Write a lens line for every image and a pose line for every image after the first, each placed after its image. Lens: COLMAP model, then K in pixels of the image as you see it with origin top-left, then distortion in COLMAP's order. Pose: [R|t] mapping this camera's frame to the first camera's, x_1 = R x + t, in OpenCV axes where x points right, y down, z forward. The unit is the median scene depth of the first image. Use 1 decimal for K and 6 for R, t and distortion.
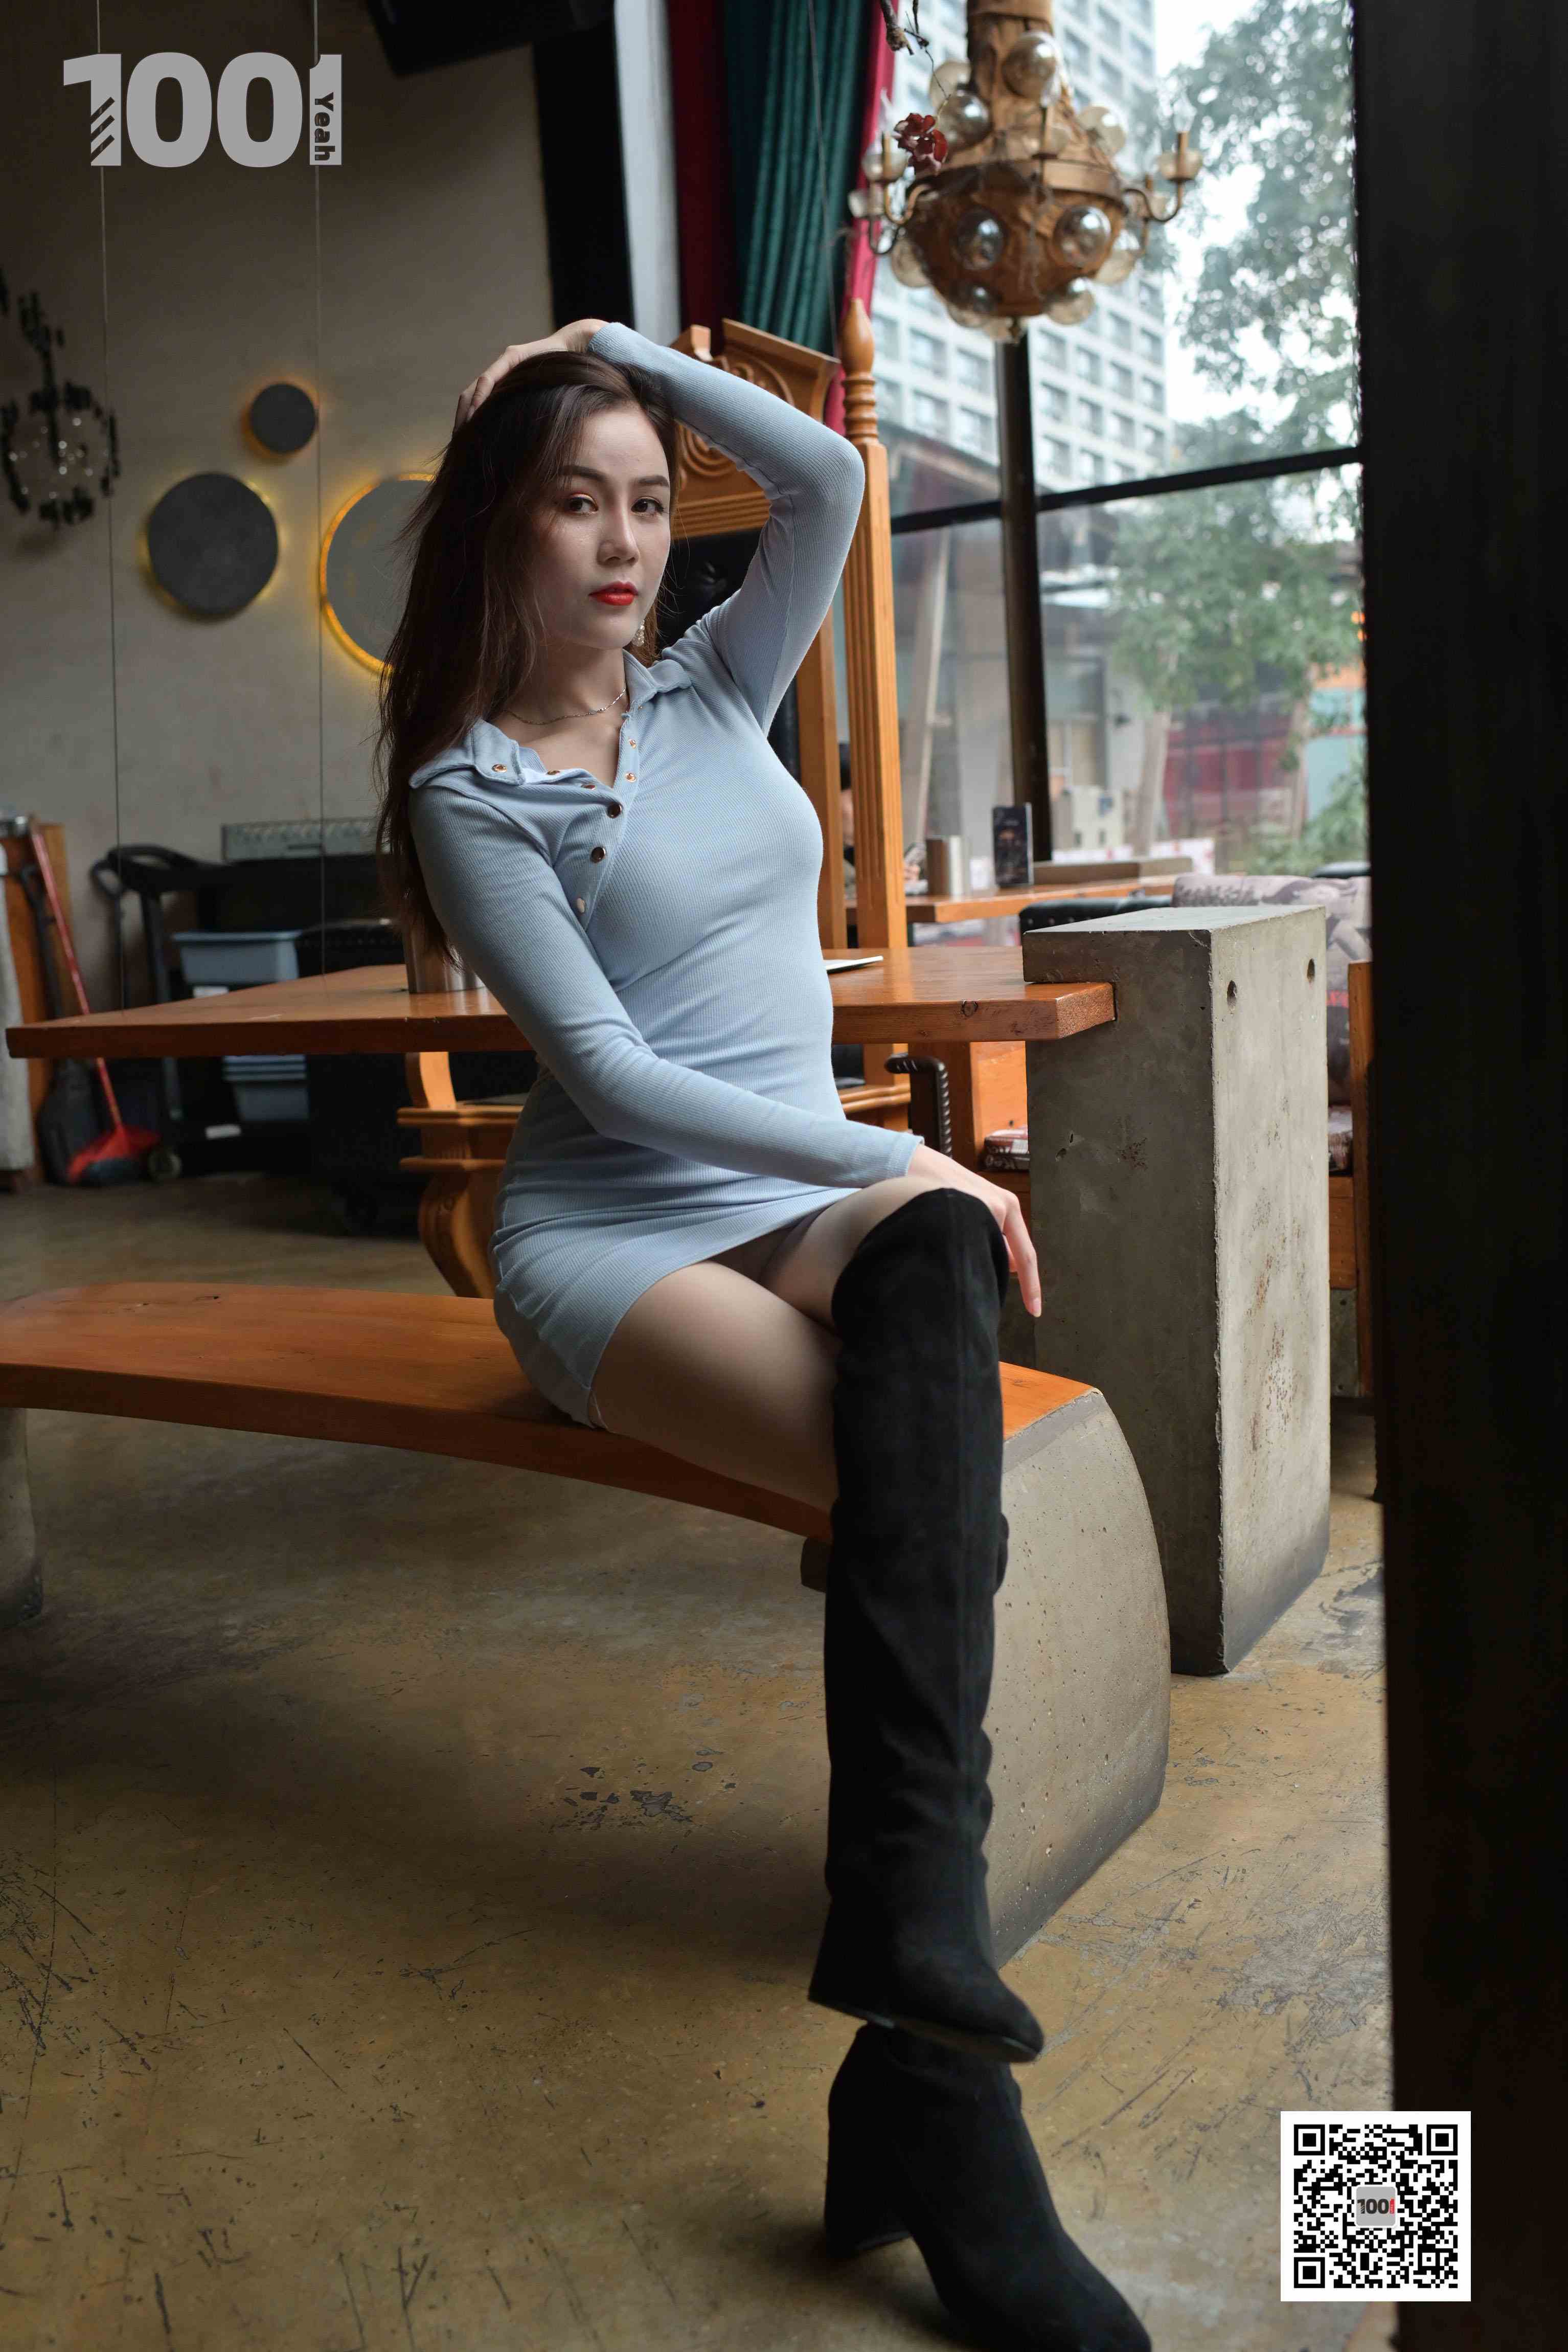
lens RADIAL K [[2356.3, 0, 784.0], [0, 2356.3, 1176.0], [0, 0, 1]] dist [0.002676, -0.004658]
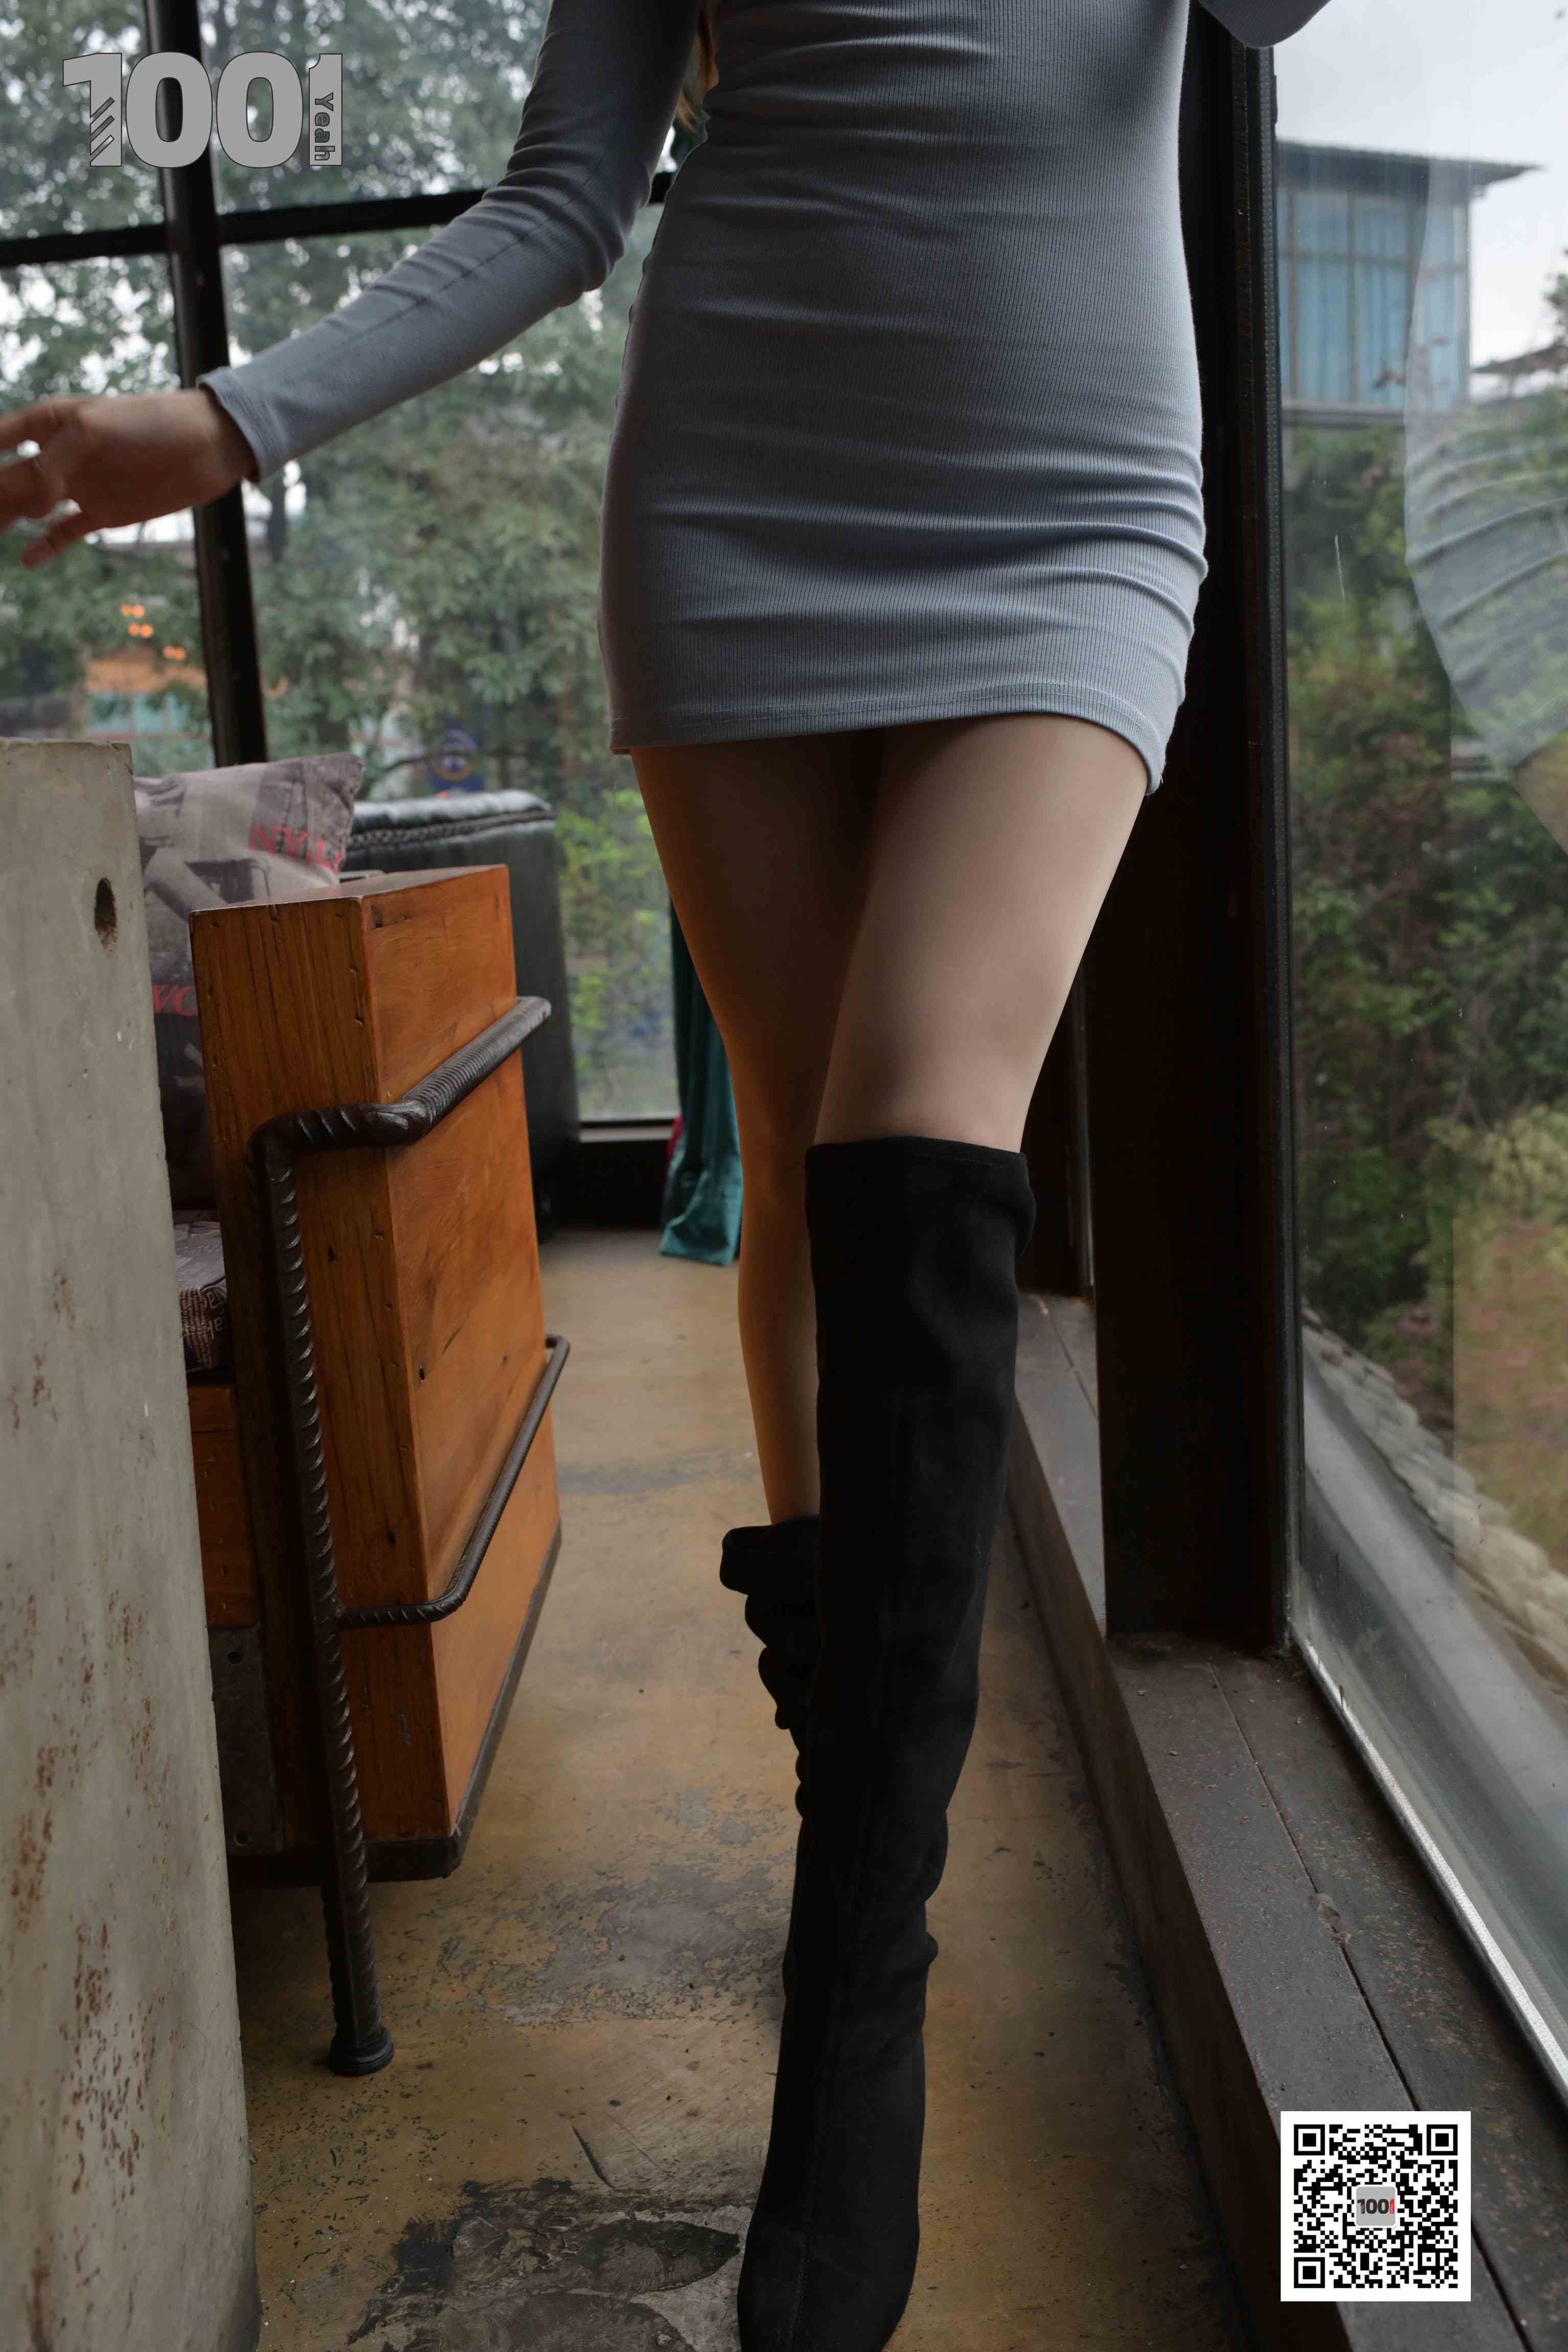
lens RADIAL K [[2347.7, 0, 790.3], [0, 2347.7, 1165.8], [0, 0, 1]] dist [-0.002924, 0.003013]
pose [[0.876739, -0.070604, 0.475756, 0.145135], [0.075736, 0.997092, 0.008403, -0.043903], [-0.474966, 0.028664, 0.879537, 0.649572]]
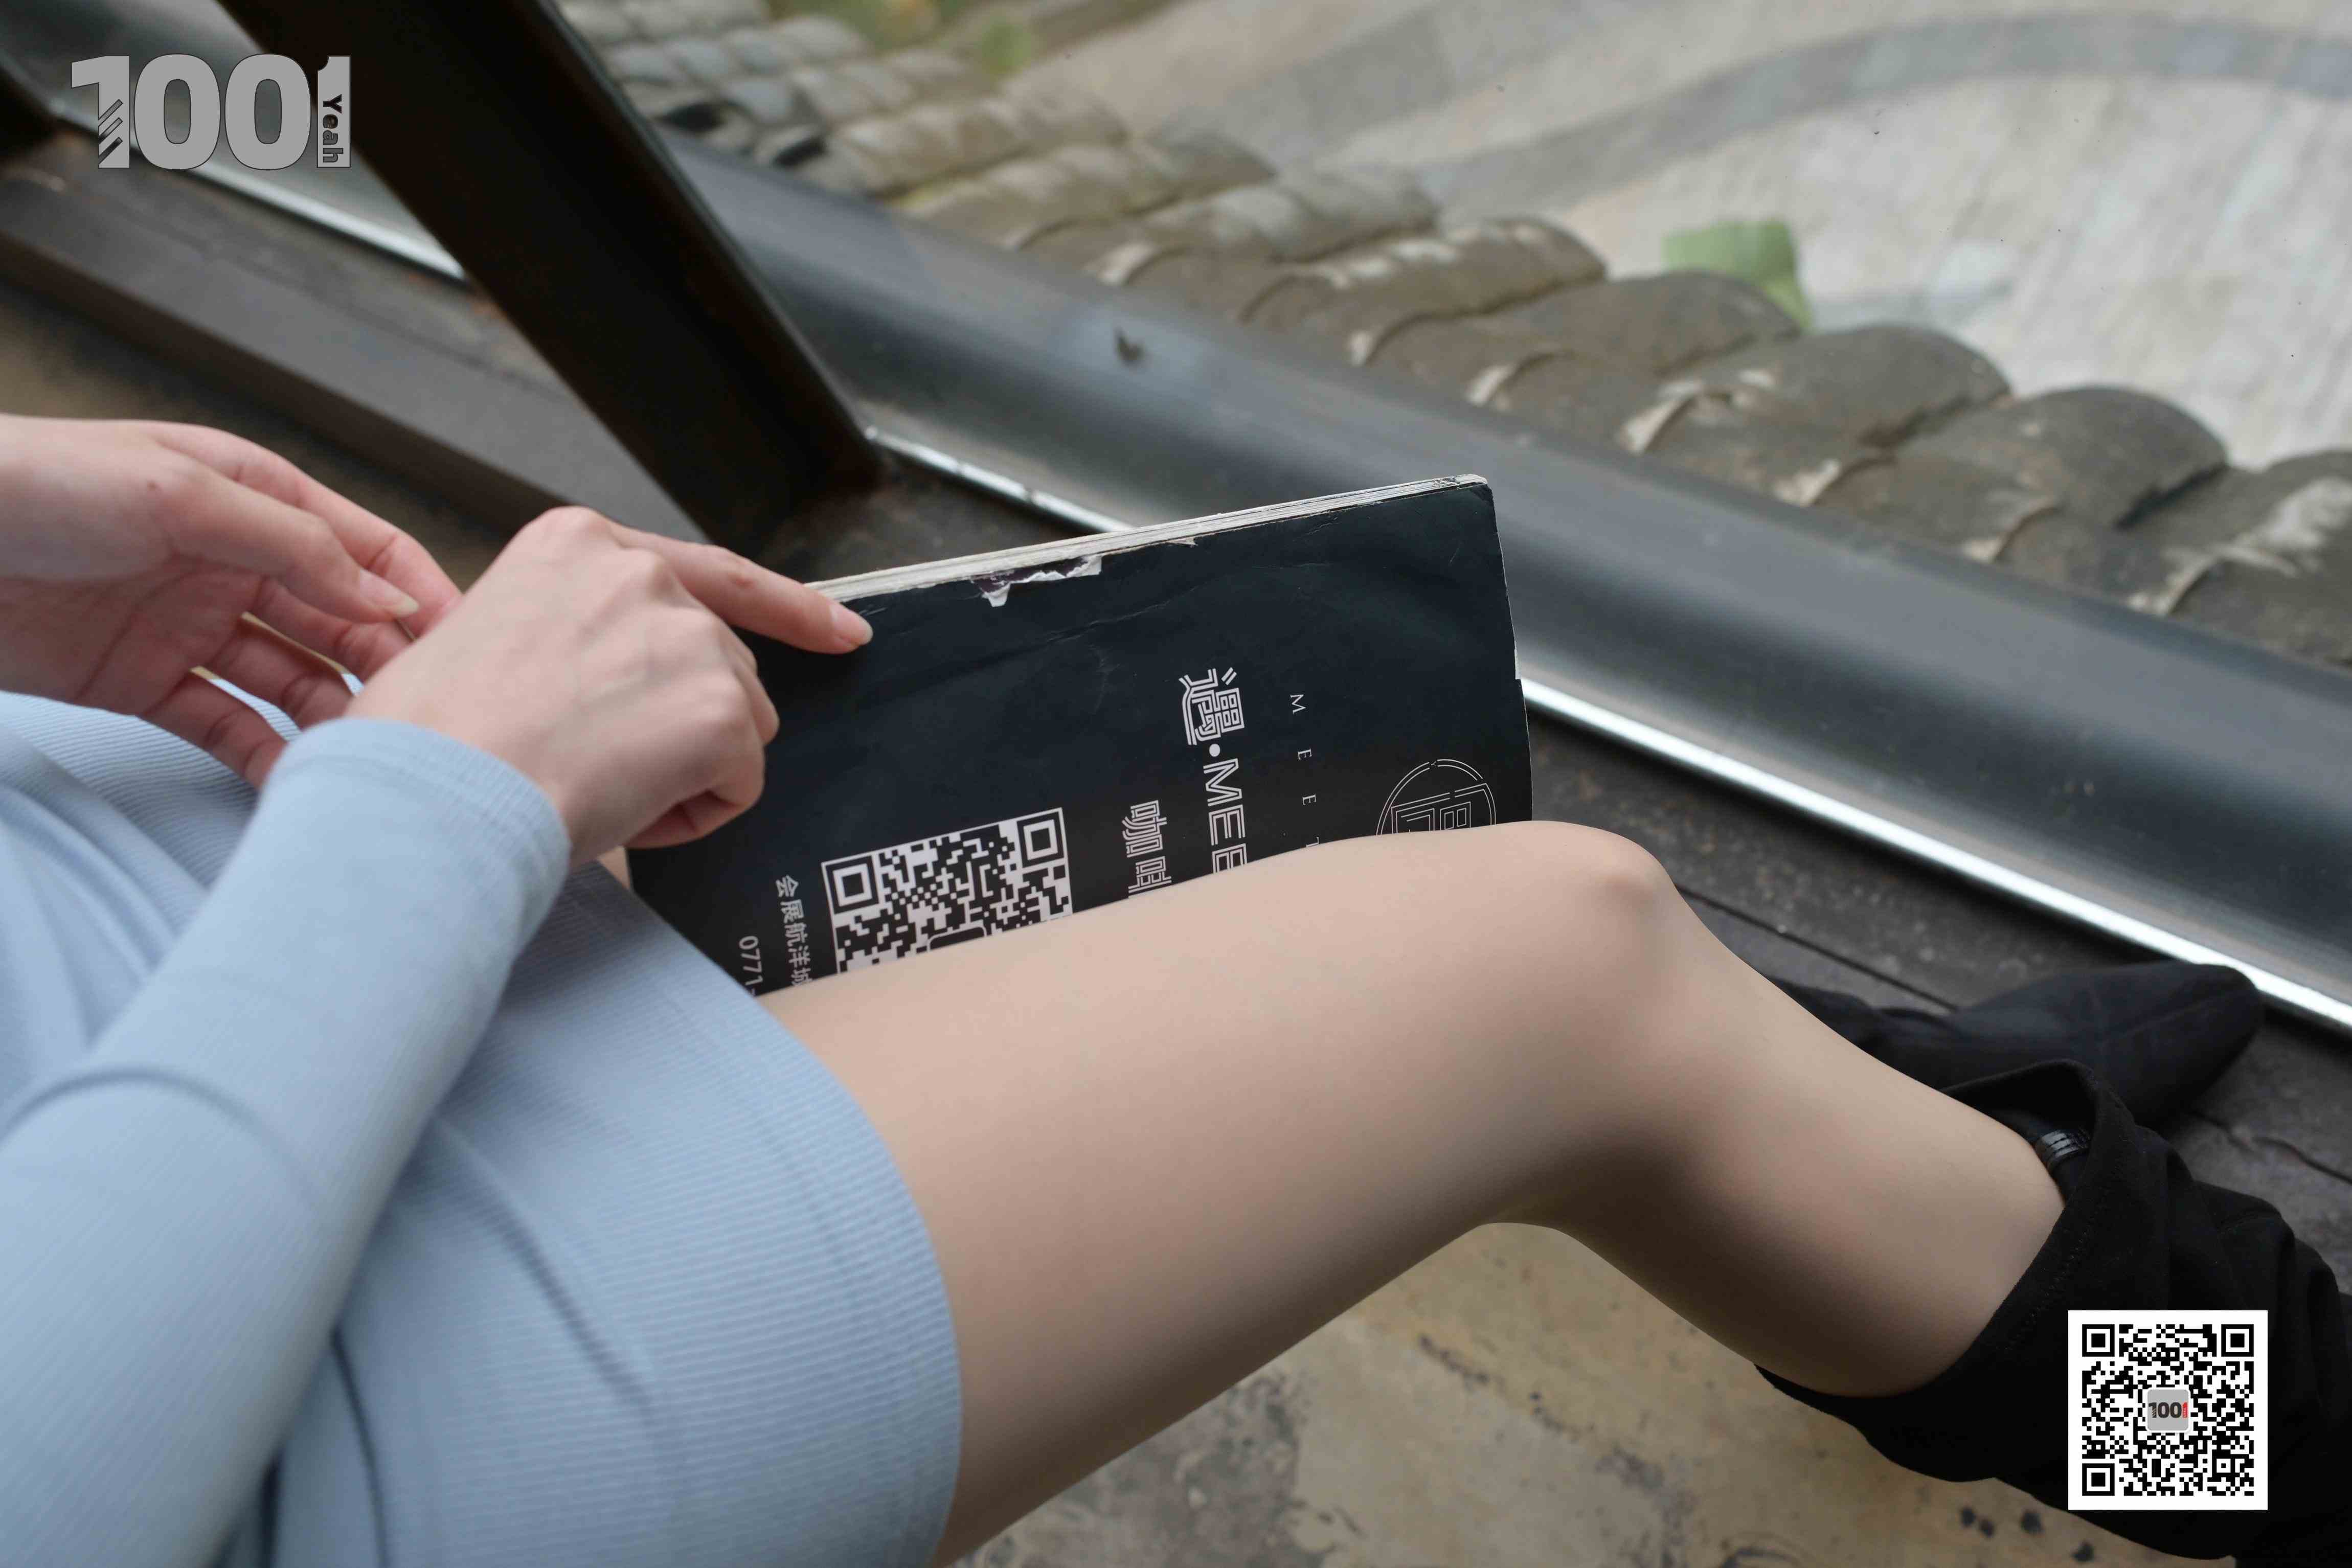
lens RADIAL K [[2347.6, 0, 1176.0], [0, 2347.6, 784.0], [0, 0, 1]] dist [0.001487, -0.007195]
pose [[0.131365, -0.845317, 0.517863, 0.166068], [0.474859, 0.512216, 0.715643, -0.261155], [-0.870203, 0.151901, 0.468693, 0.794781]]
